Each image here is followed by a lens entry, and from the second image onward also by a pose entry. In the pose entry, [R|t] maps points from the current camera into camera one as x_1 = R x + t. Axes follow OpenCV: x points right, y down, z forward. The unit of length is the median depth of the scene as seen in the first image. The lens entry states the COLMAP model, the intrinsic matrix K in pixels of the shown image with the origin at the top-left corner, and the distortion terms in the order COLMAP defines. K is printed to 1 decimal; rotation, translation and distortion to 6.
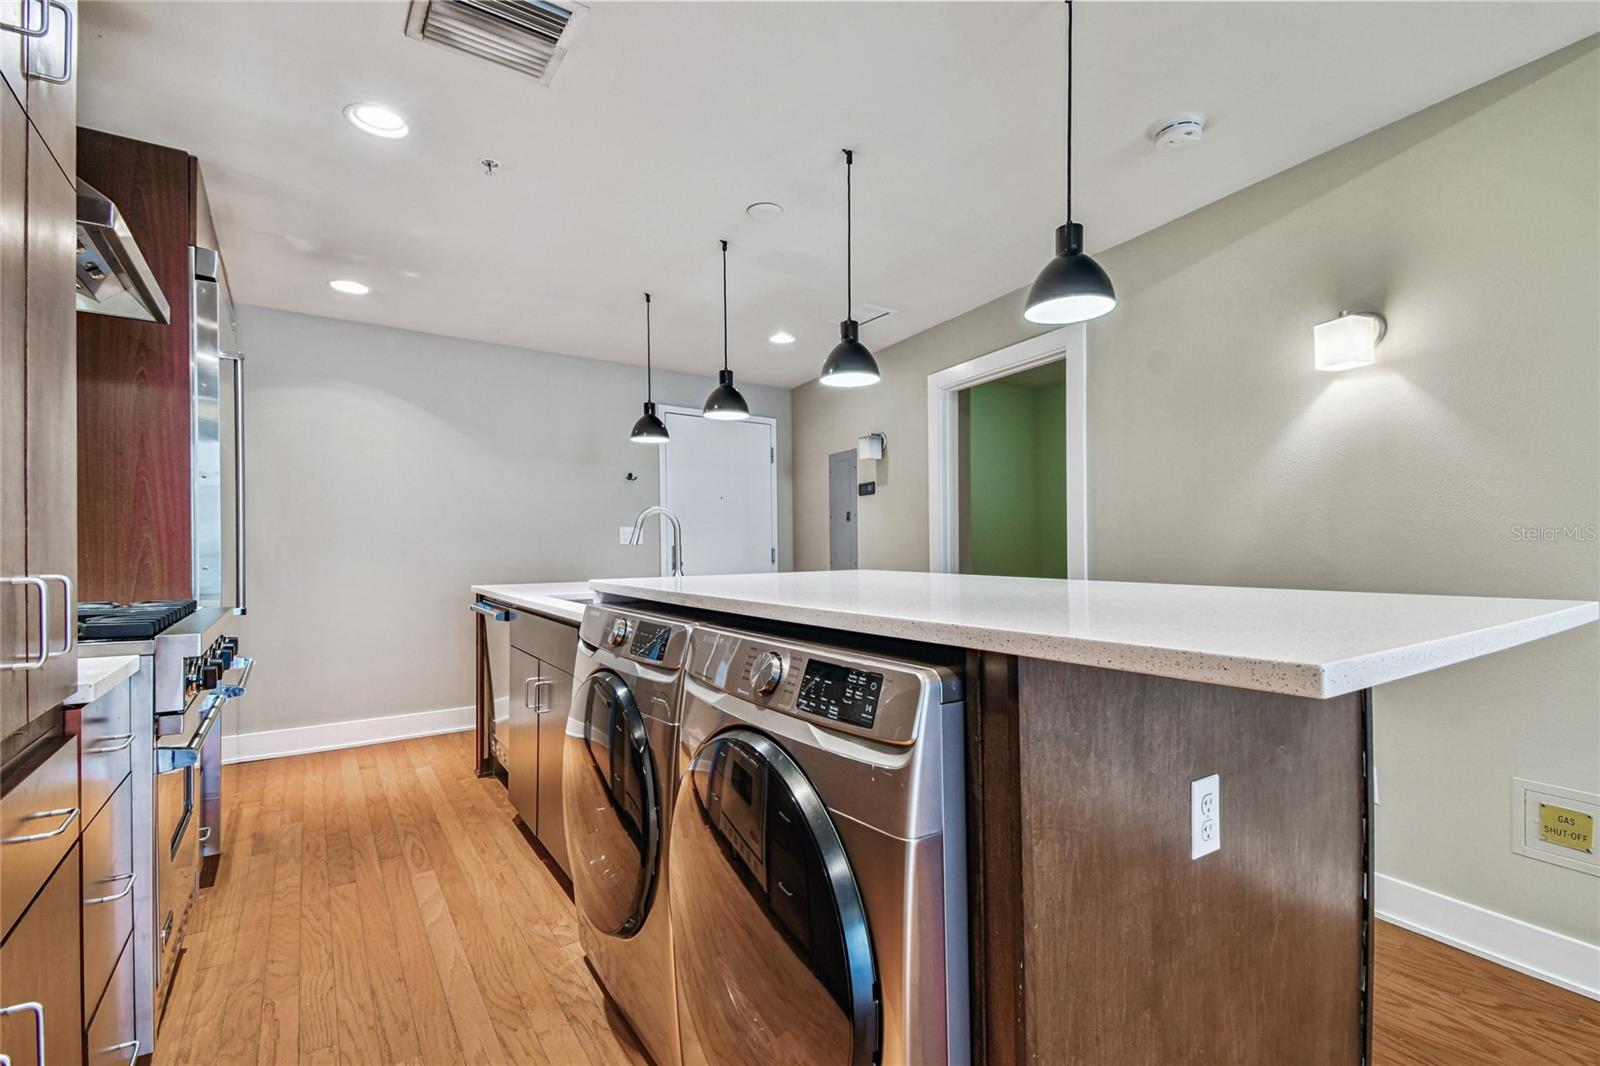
lens RADIAL K [[718.6, 0, 812.7], [0, 718.6, 563.2], [0, 0, 1]] dist [0.034407, -0.019413]
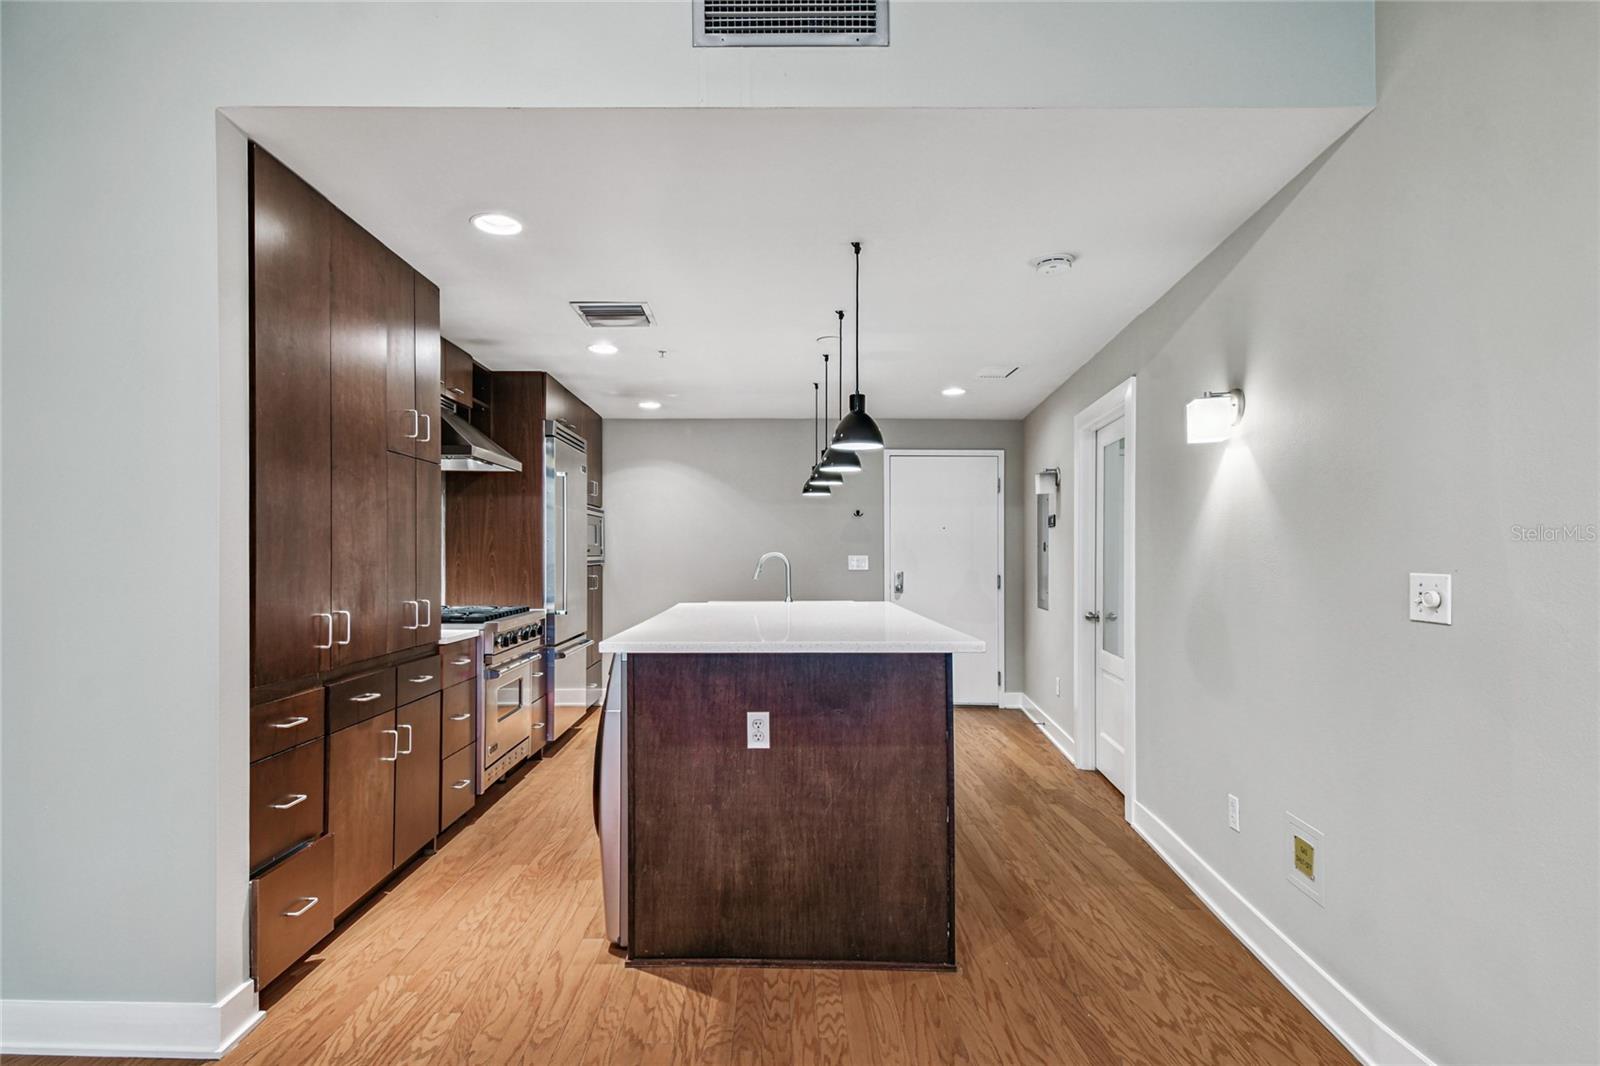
lens RADIAL K [[802.3, 0, 773.3], [0, 802.3, 548.1], [0, 0, 1]] dist [0.011264, -0.014658]
pose [[0.822078, -0.007465, -0.569325, 0.560750], [-0.011672, 0.999483, -0.029959, -0.030073], [0.569255, 0.031274, 0.821566, -0.255776]]
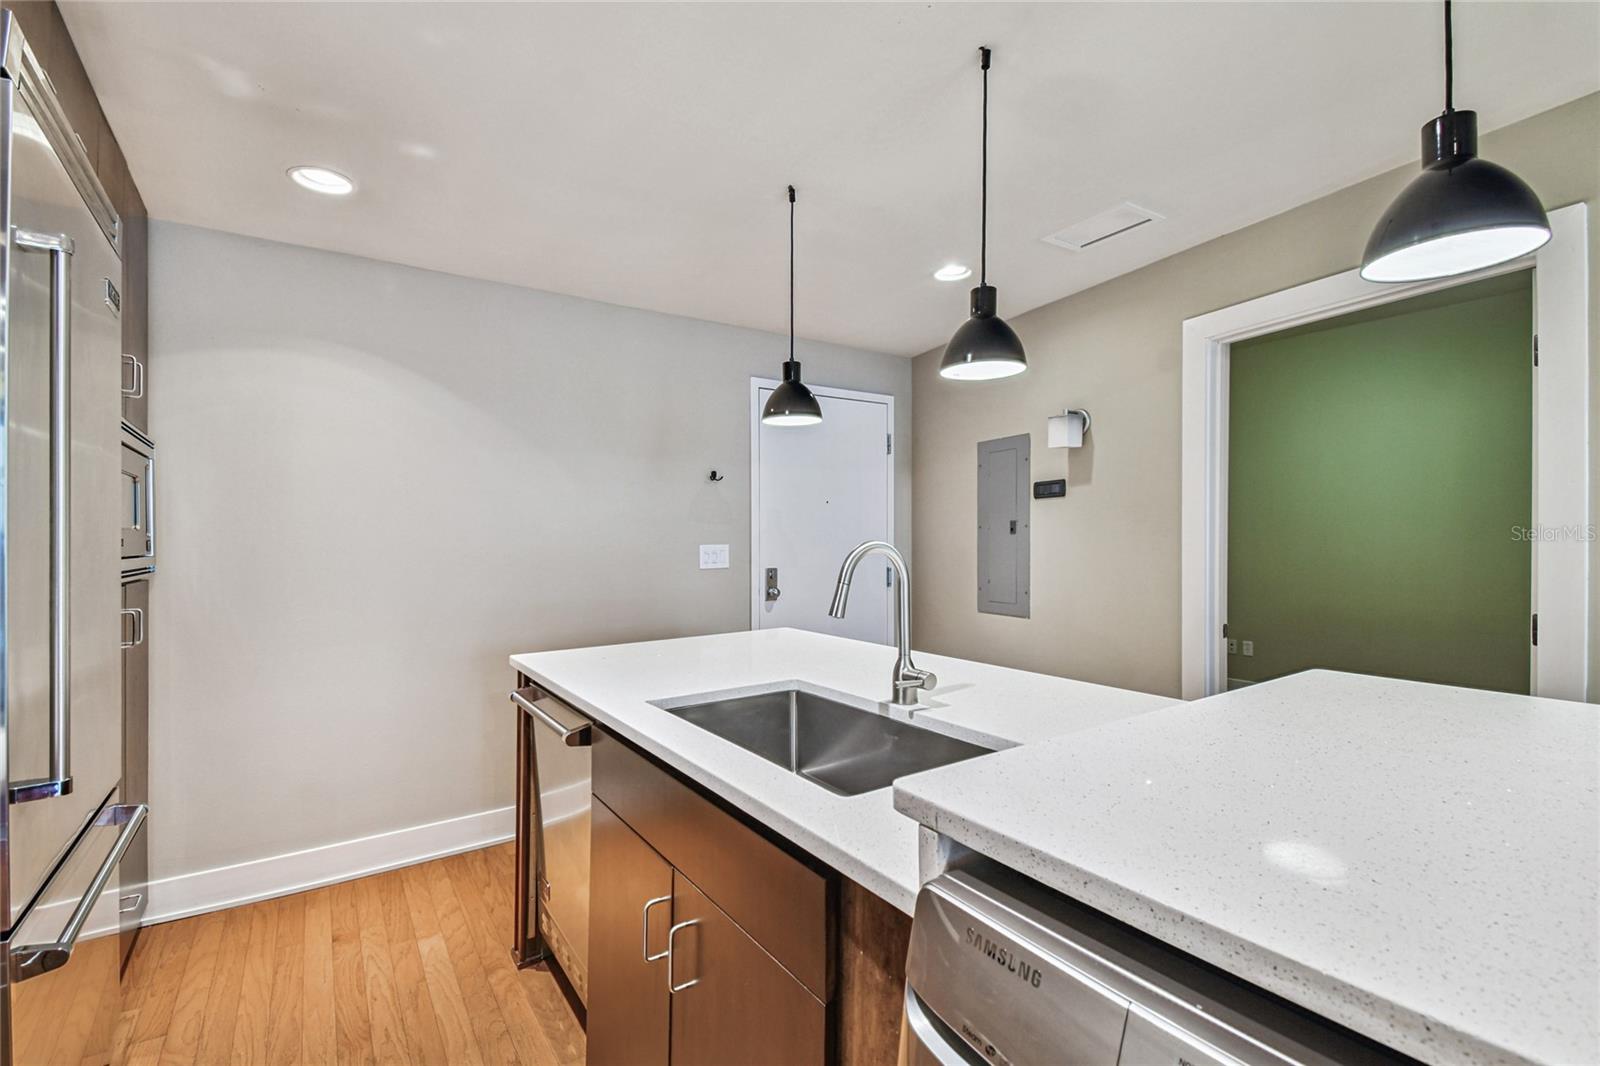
lens RADIAL K [[736.0, 0, 811.4], [0, 736.0, 532.9], [0, 0, 1]] dist [0.020880, -0.009585]
pose [[0.999835, -0.010000, -0.015172, -0.202167], [0.009521, 0.999465, -0.031283, -0.054101], [0.015476, 0.031133, 0.999395, 0.366075]]
